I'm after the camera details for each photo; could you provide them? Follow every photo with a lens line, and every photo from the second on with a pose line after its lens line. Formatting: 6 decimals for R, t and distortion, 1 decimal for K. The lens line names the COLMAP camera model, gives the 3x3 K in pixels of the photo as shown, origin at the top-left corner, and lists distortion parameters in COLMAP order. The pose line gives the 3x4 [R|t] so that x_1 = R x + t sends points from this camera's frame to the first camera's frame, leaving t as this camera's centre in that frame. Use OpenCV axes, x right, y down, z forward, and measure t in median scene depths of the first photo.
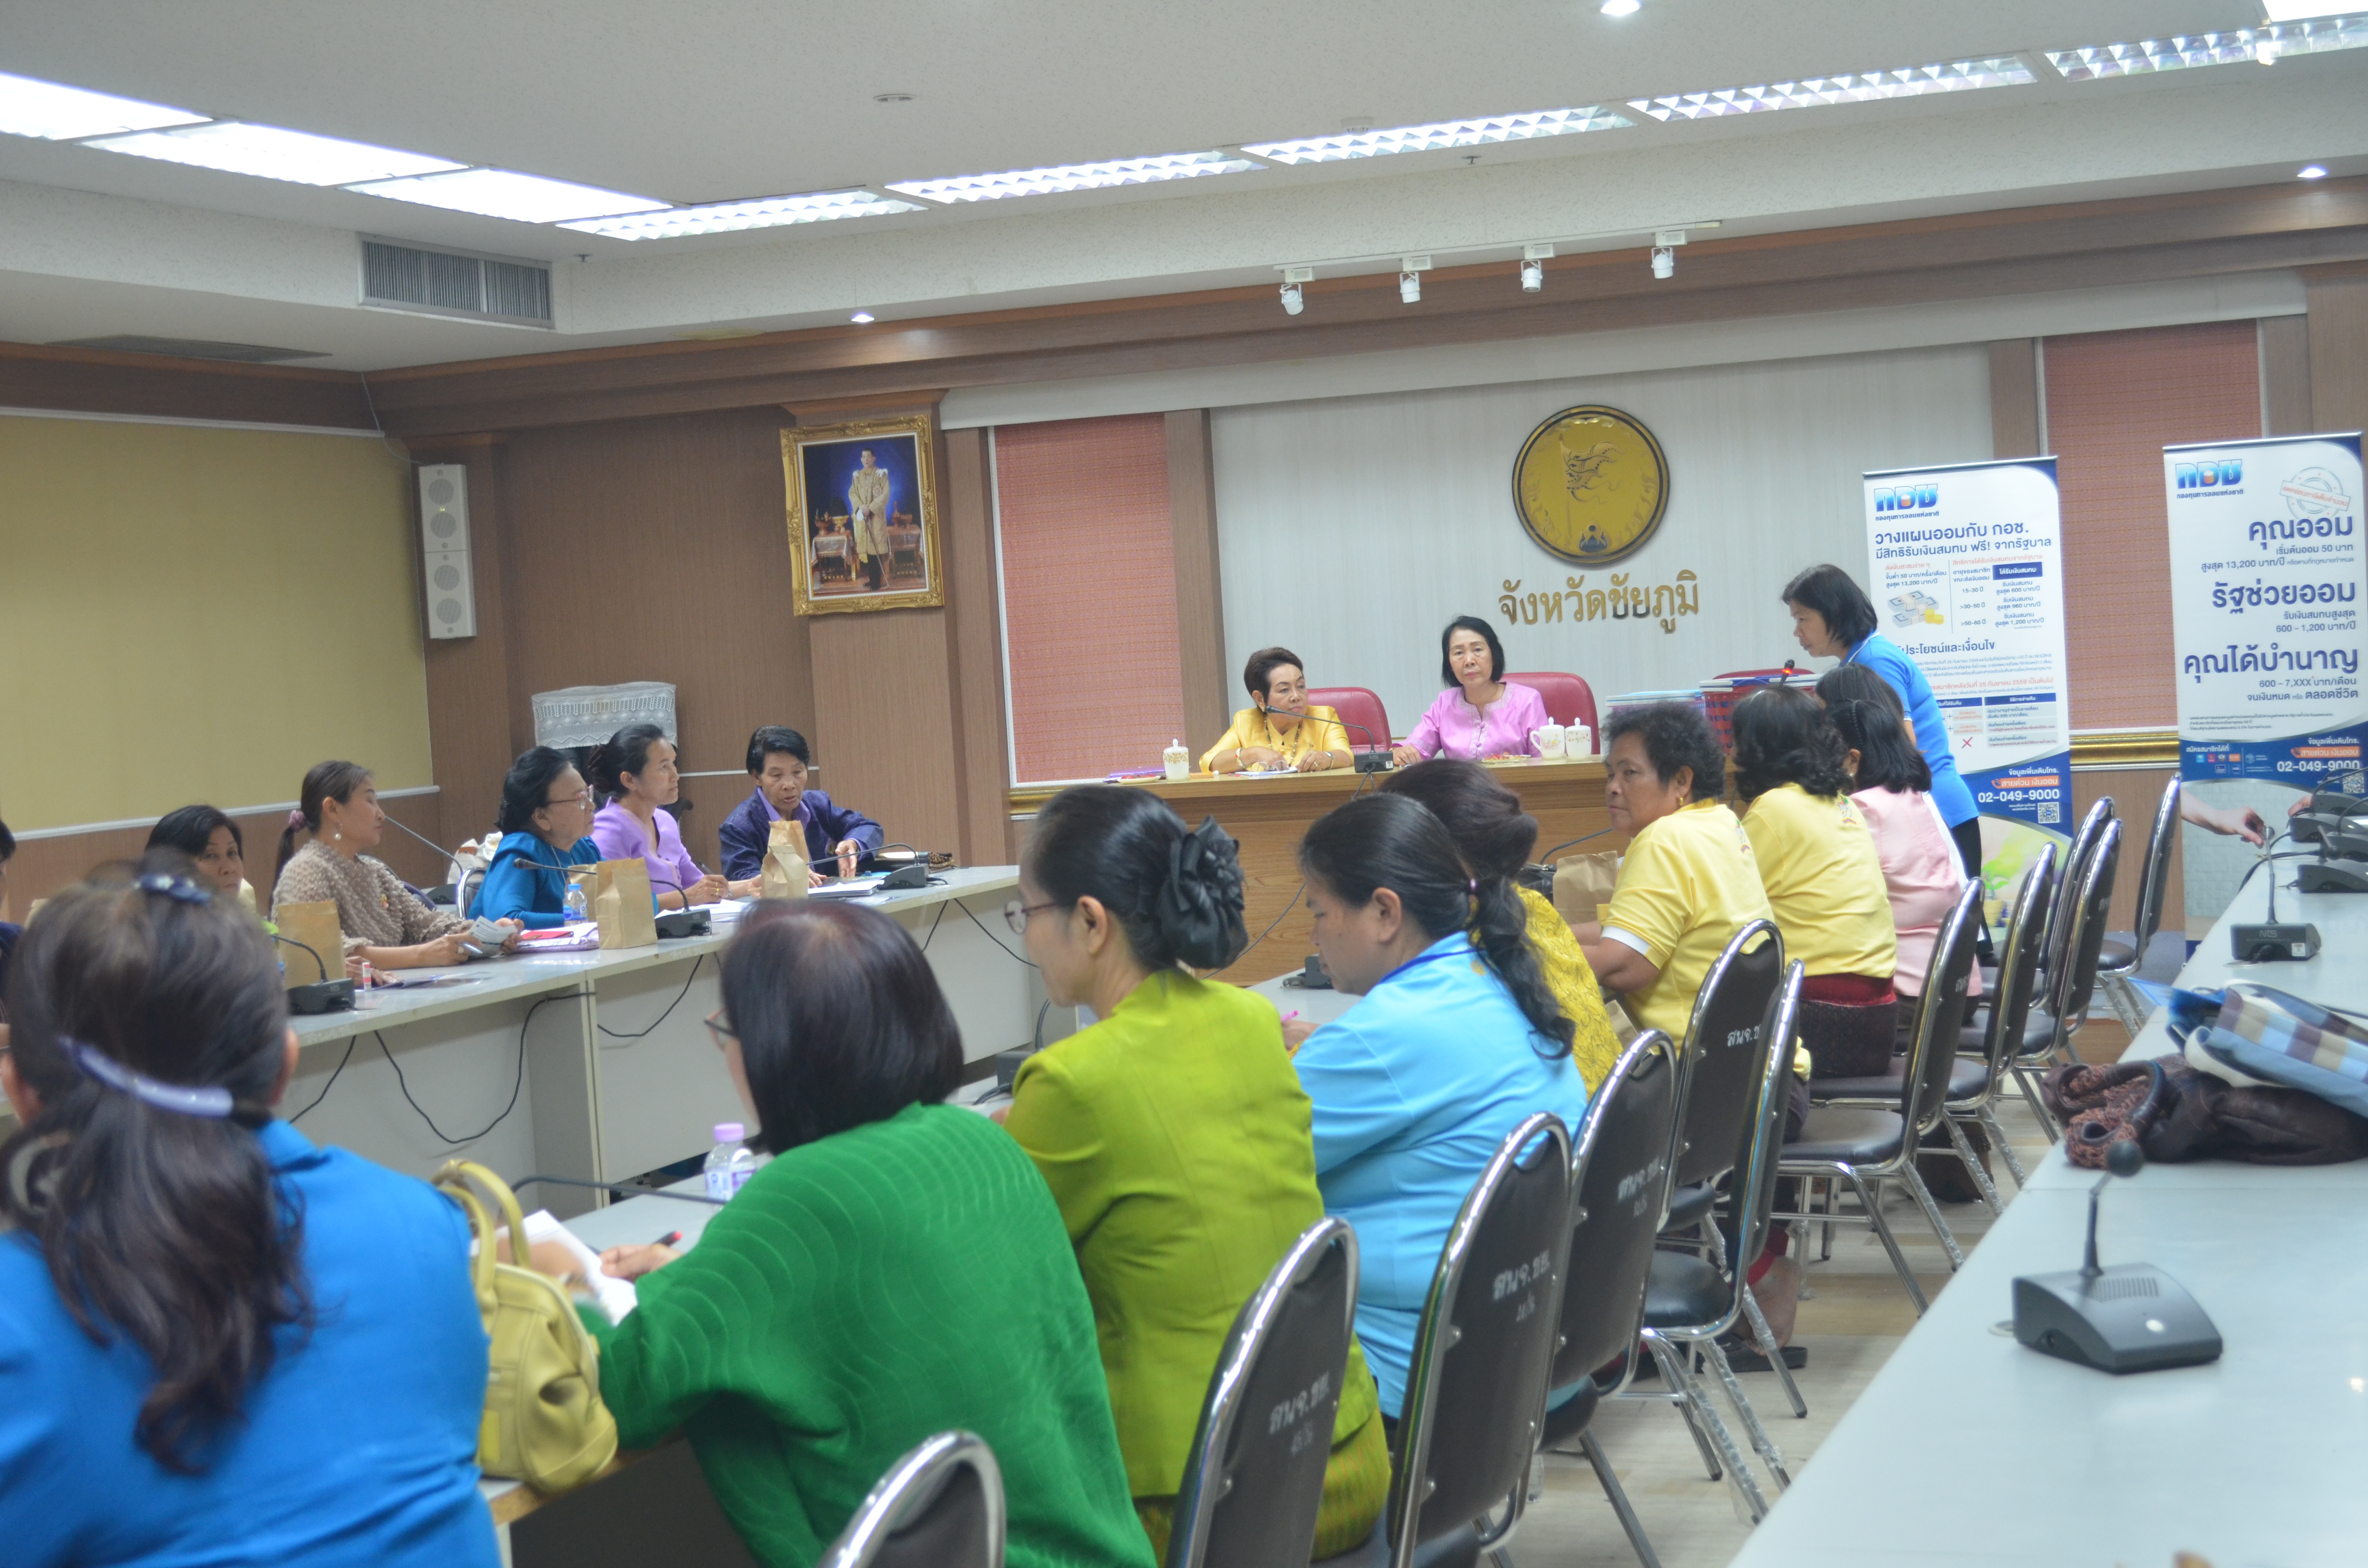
lens RADIAL K [[3465.7, 0, 1184.0], [0, 3465.7, 784.0], [0, 0, 1]] dist [-0.010375, 0.008164]
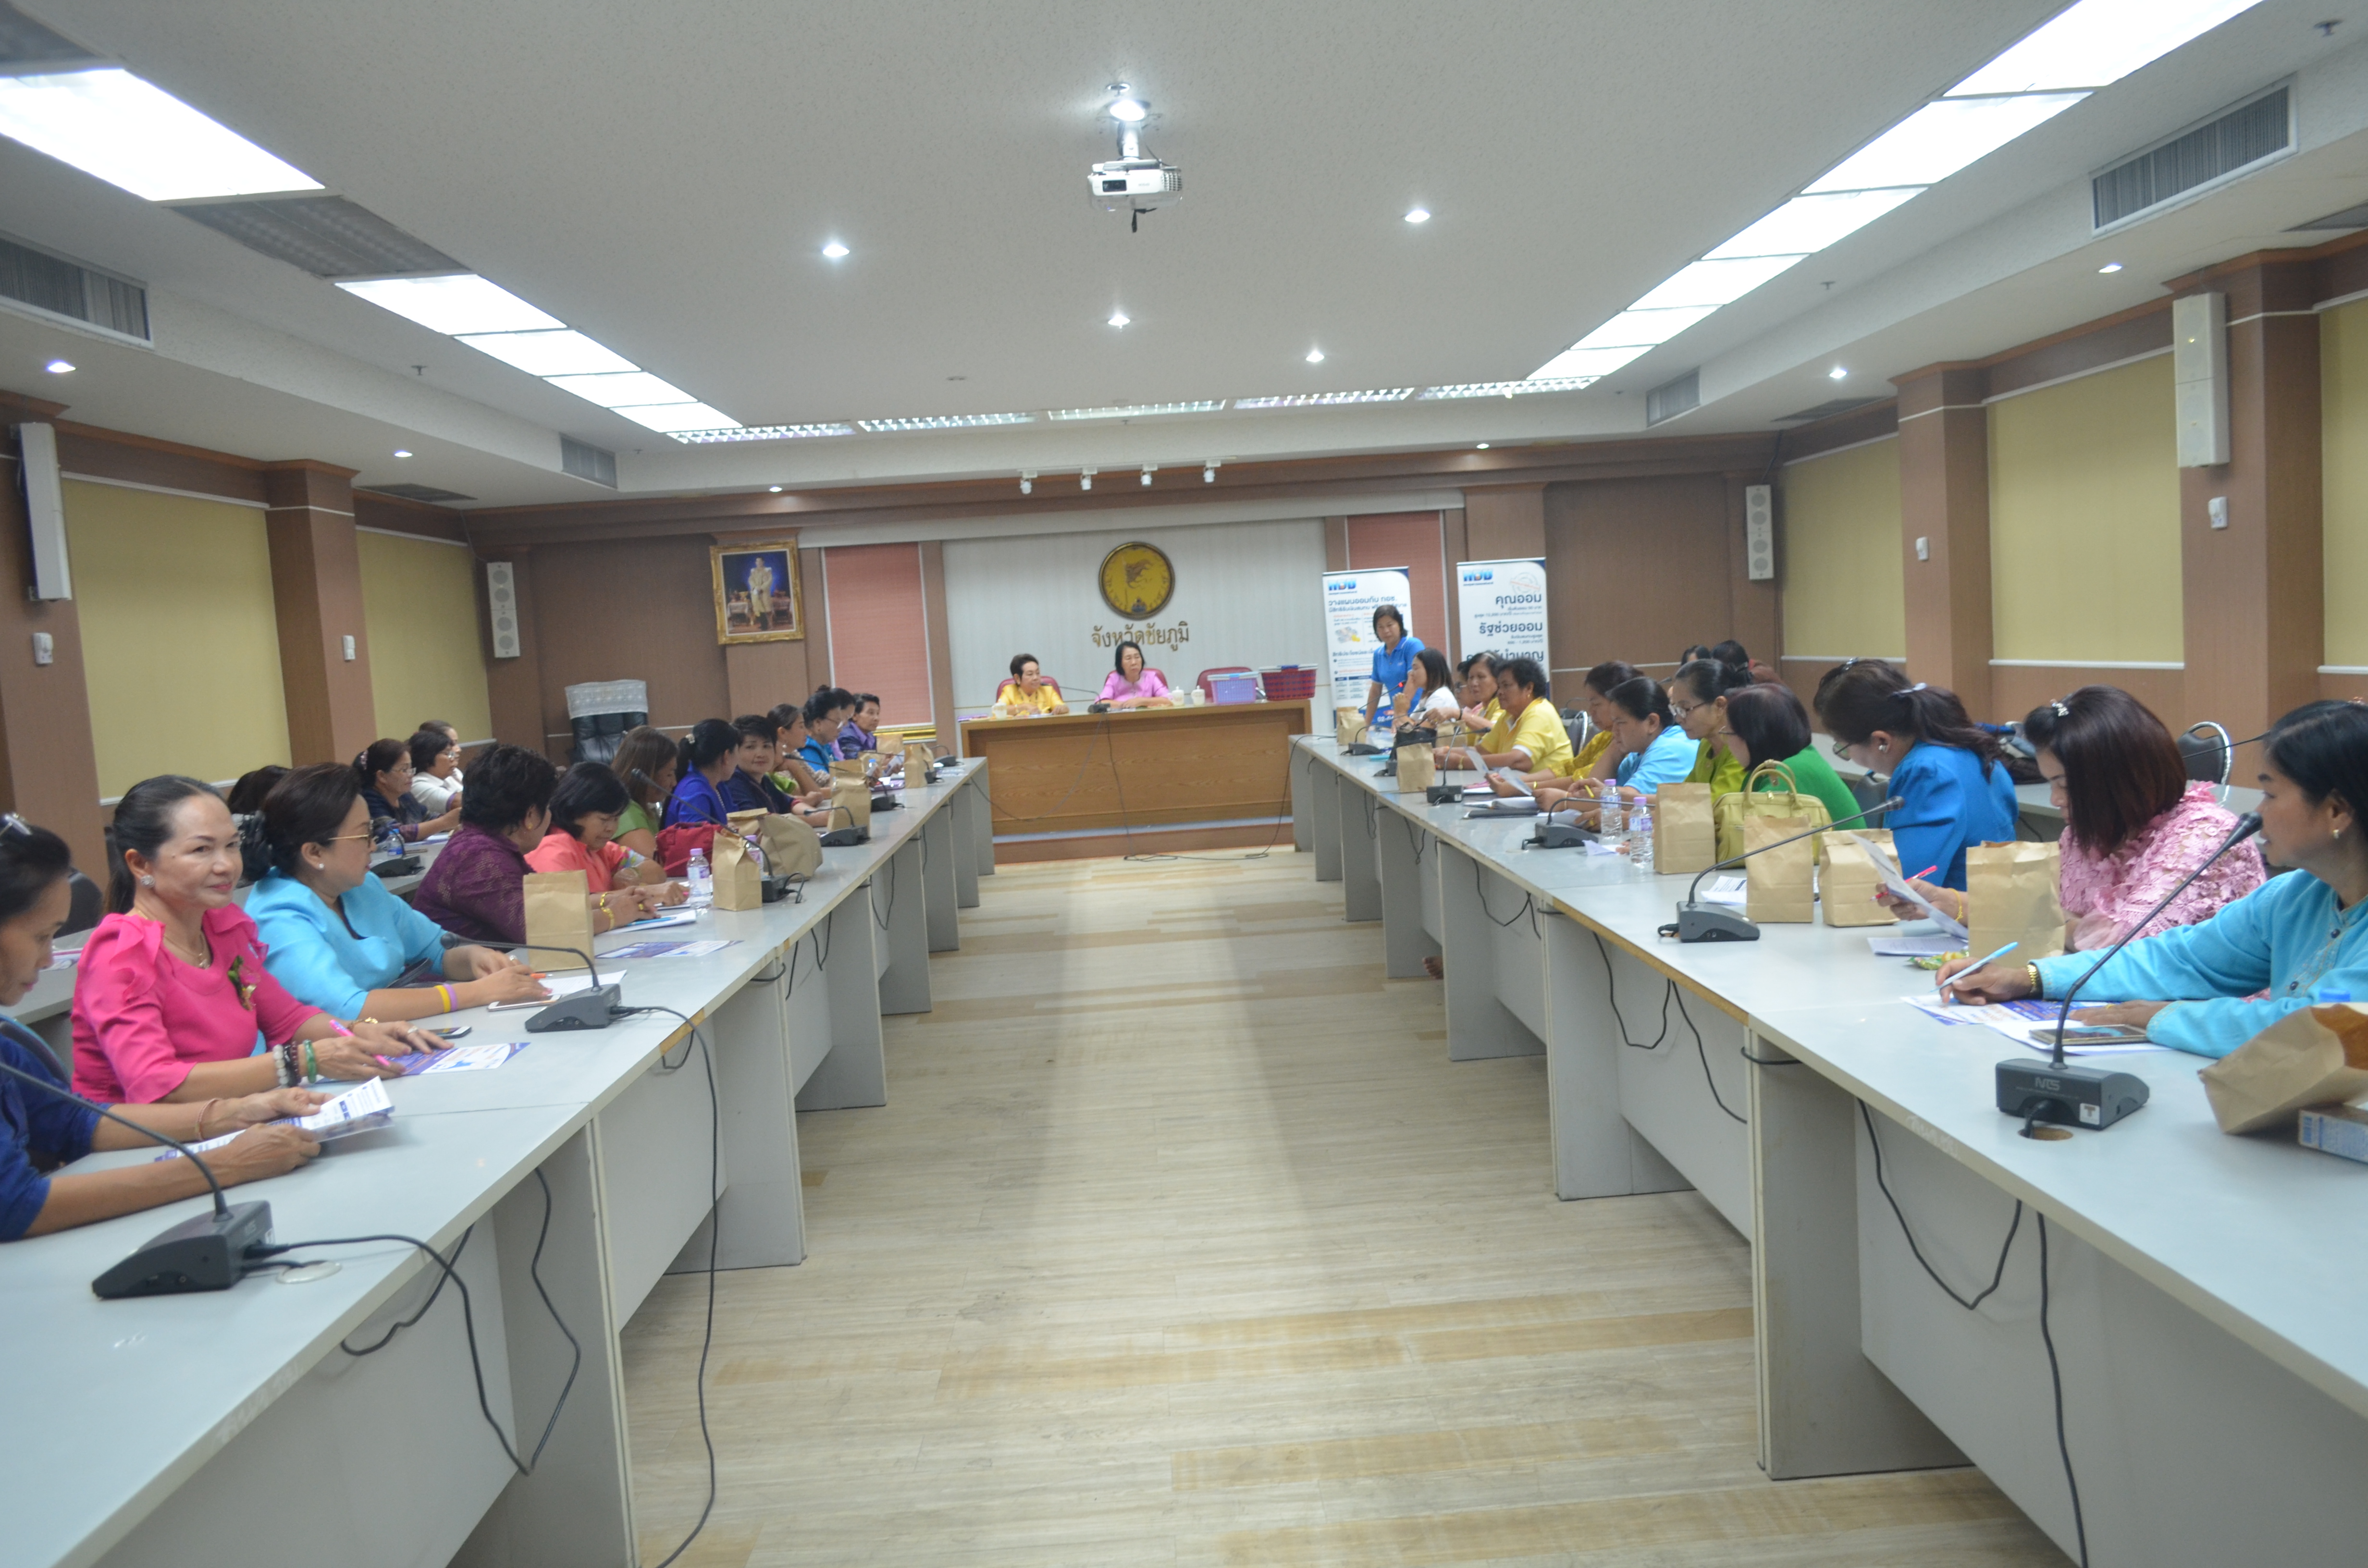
lens RADIAL K [[1860.2, 0, 1184.0], [0, 1860.2, 784.0], [0, 0, 1]] dist [-0.004609, -0.002598]
pose [[0.924882, -0.025941, 0.379369, -0.339327], [0.022371, 0.999654, 0.013818, 0.026047], [-0.379596, -0.004293, 0.925142, -0.062406]]
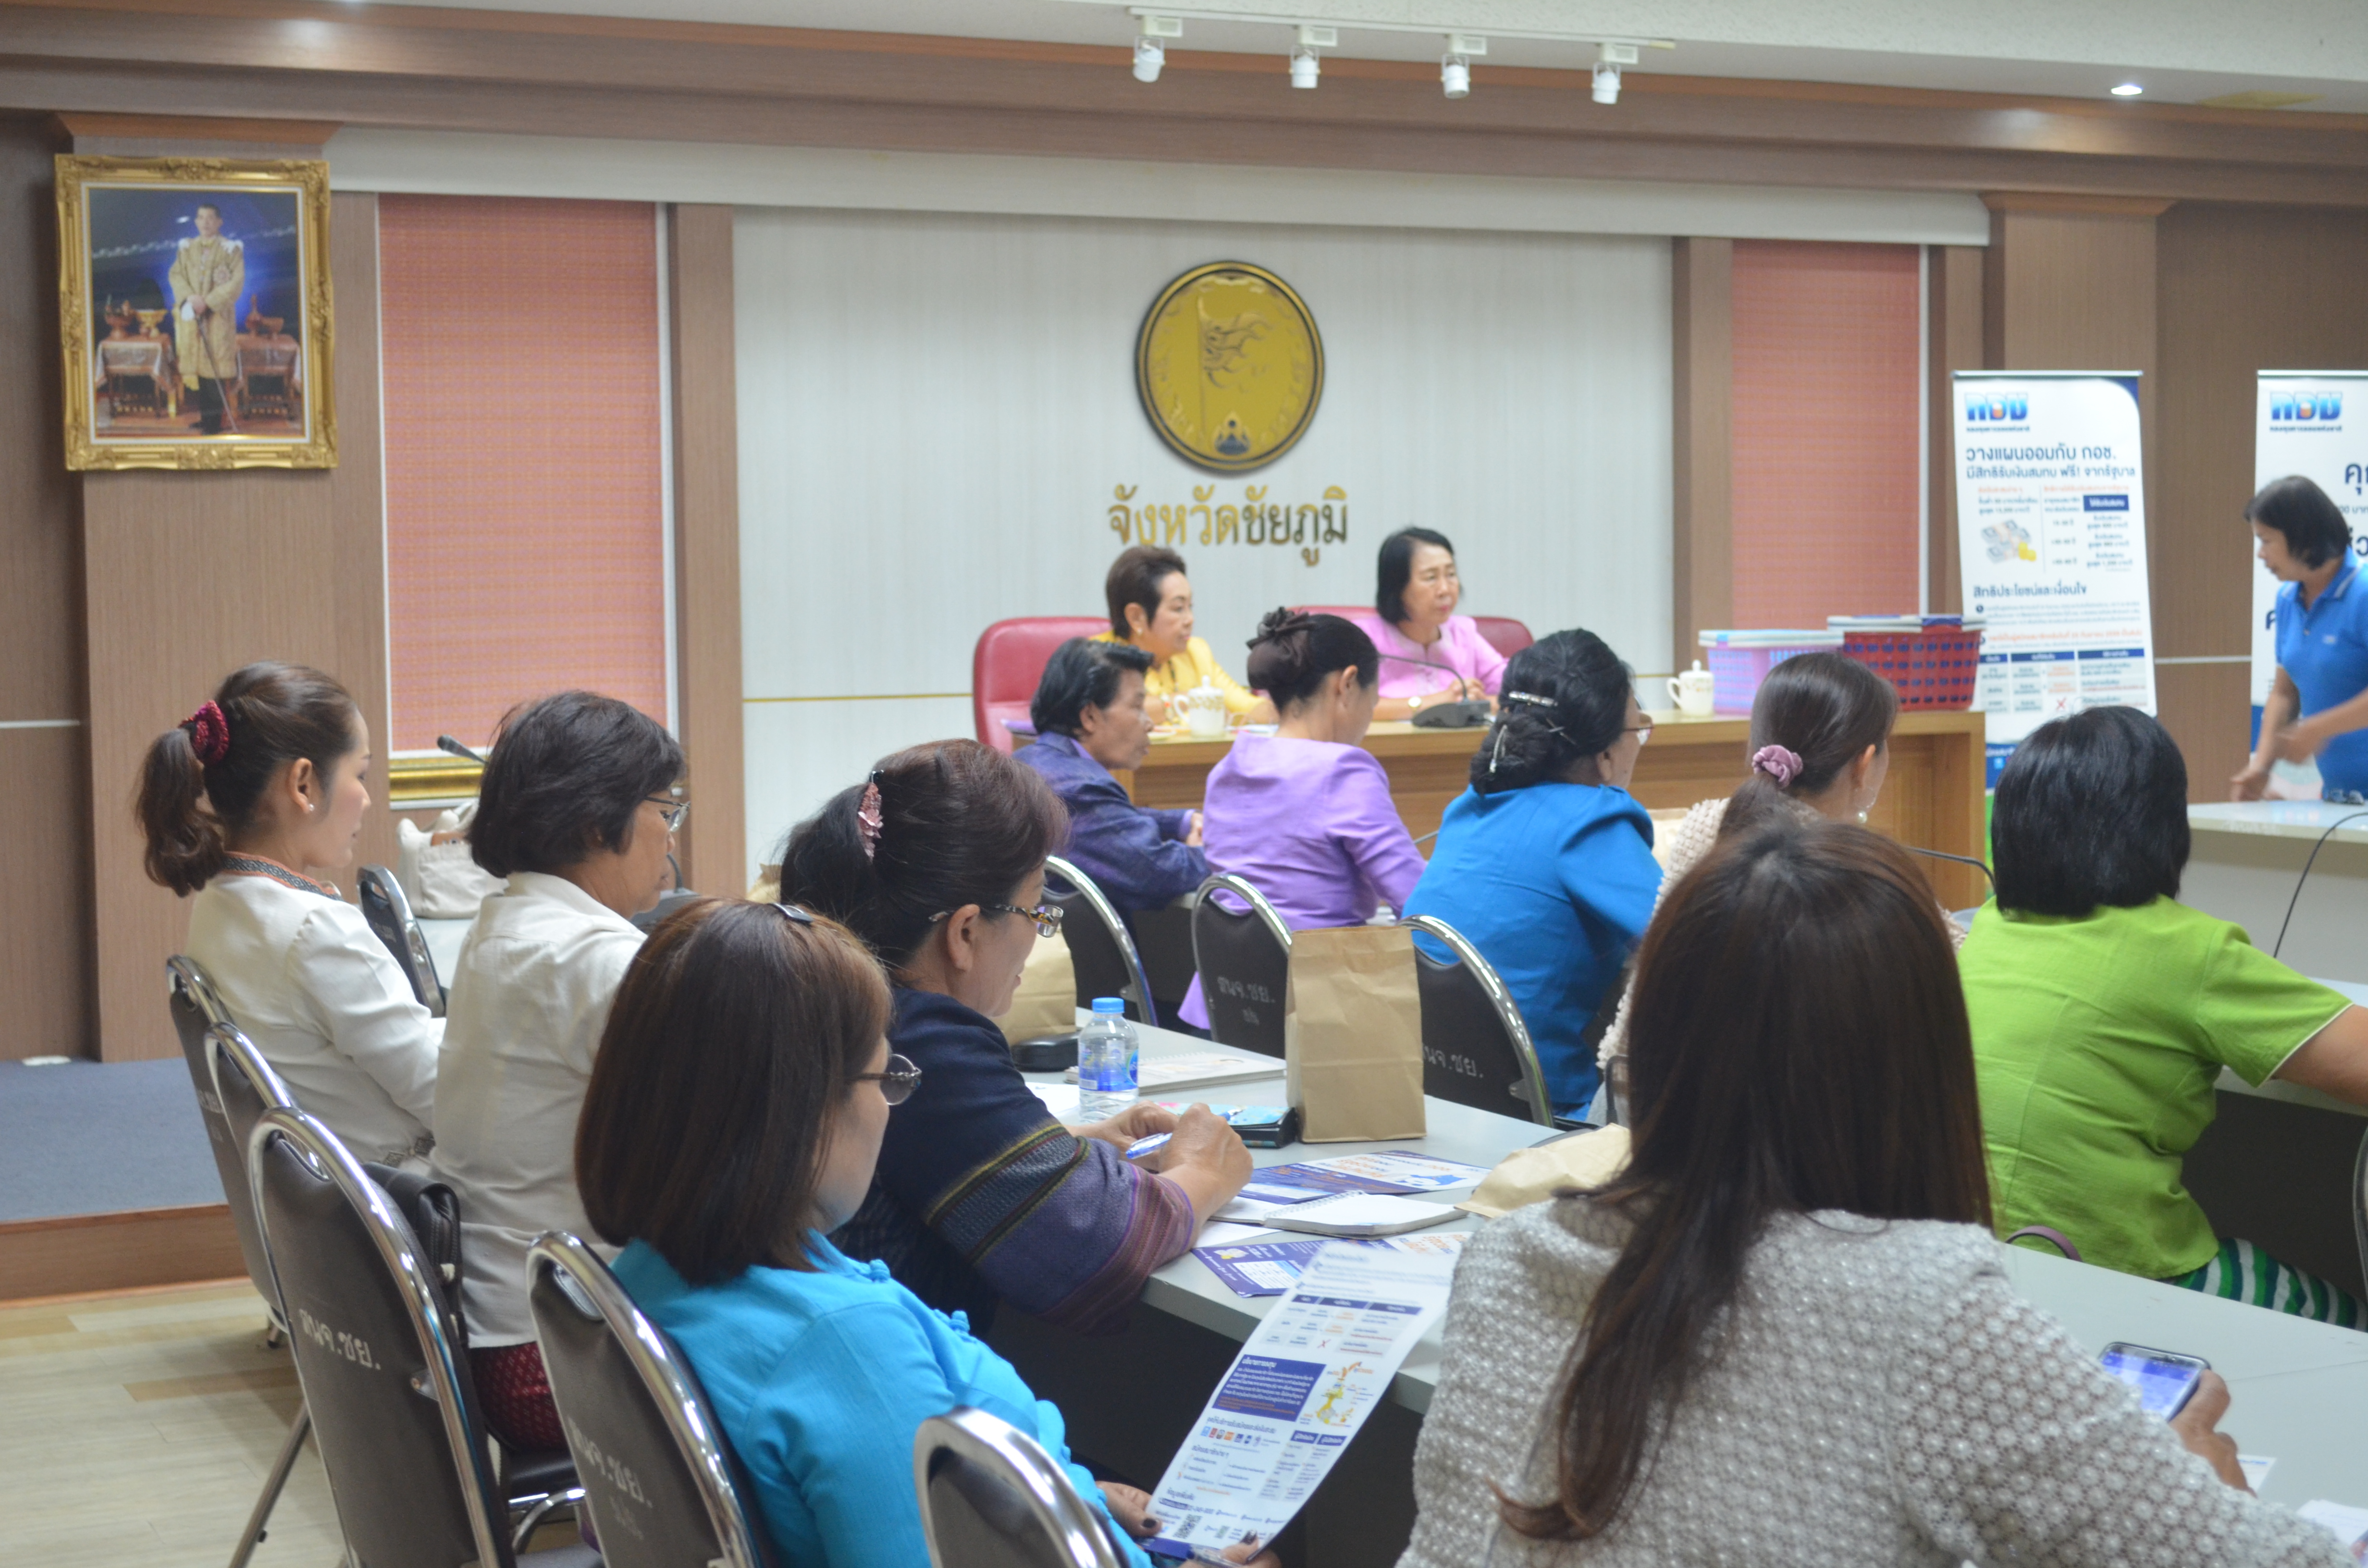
lens RADIAL K [[3601.8, 0, 1184.0], [0, 3601.8, 784.0], [0, 0, 1]] dist [-0.013826, 0.017081]
pose [[0.689817, 0.007845, 0.723941, -0.546969], [0.000674, 0.999934, -0.011479, 0.017164], [-0.723983, 0.008406, 0.689766, 0.547789]]
